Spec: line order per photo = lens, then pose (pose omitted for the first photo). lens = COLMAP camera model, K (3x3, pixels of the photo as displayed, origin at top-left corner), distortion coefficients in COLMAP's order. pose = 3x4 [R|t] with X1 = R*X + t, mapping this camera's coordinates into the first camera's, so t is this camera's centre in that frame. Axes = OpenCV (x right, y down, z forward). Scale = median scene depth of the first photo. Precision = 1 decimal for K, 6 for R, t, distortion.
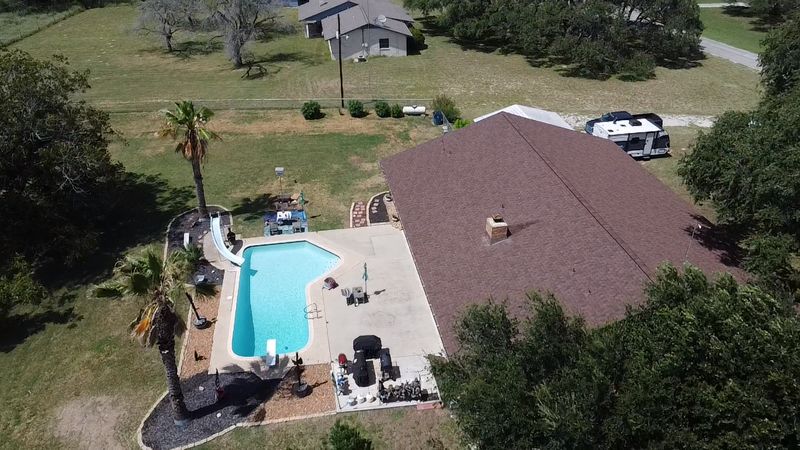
lens RADIAL K [[602.5, 0, 400.0], [0, 602.5, 225.0], [0, 0, 1]] dist [0.004206, 0.000433]
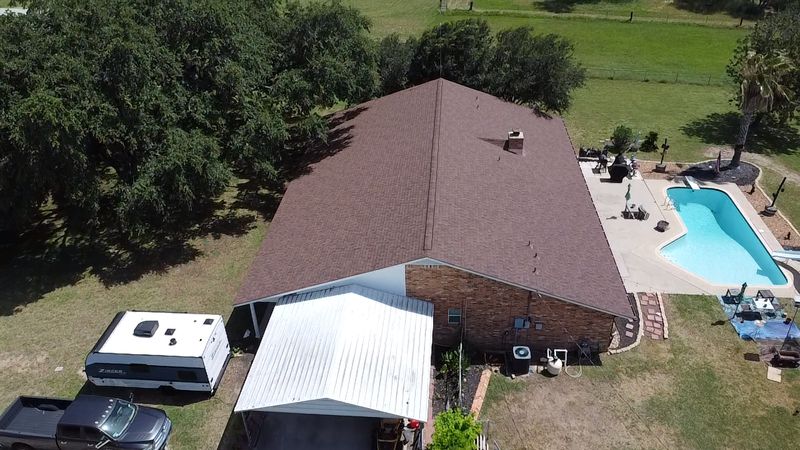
lens RADIAL K [[602.5, 0, 400.0], [0, 602.5, 225.0], [0, 0, 1]] dist [0.004206, 0.000433]
pose [[-0.967219, -0.124011, 0.221606, 0.078454], [0.150990, 0.420810, 0.894495, -0.771502], [-0.204181, 0.898632, -0.388291, 1.288908]]
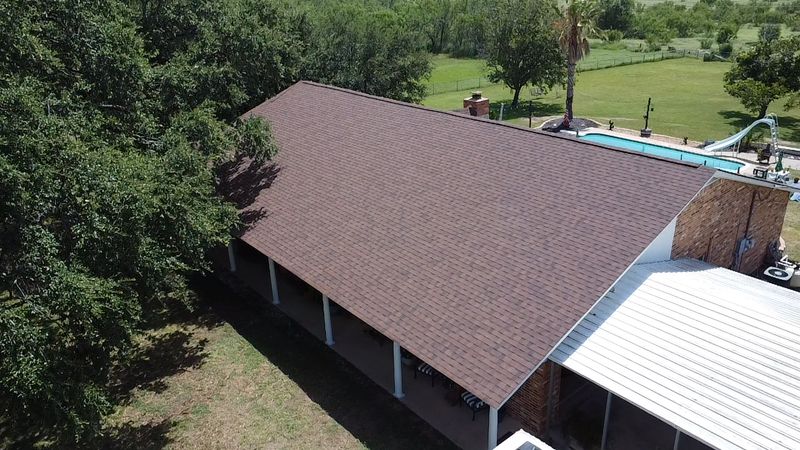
lens RADIAL K [[602.5, 0, 400.0], [0, 602.5, 225.0], [0, 0, 1]] dist [0.004206, 0.000433]
pose [[-0.862993, 0.219236, -0.455169, 0.571998], [-0.247934, 0.601207, 0.759657, -0.430282], [0.440195, 0.768430, -0.464481, 1.195195]]
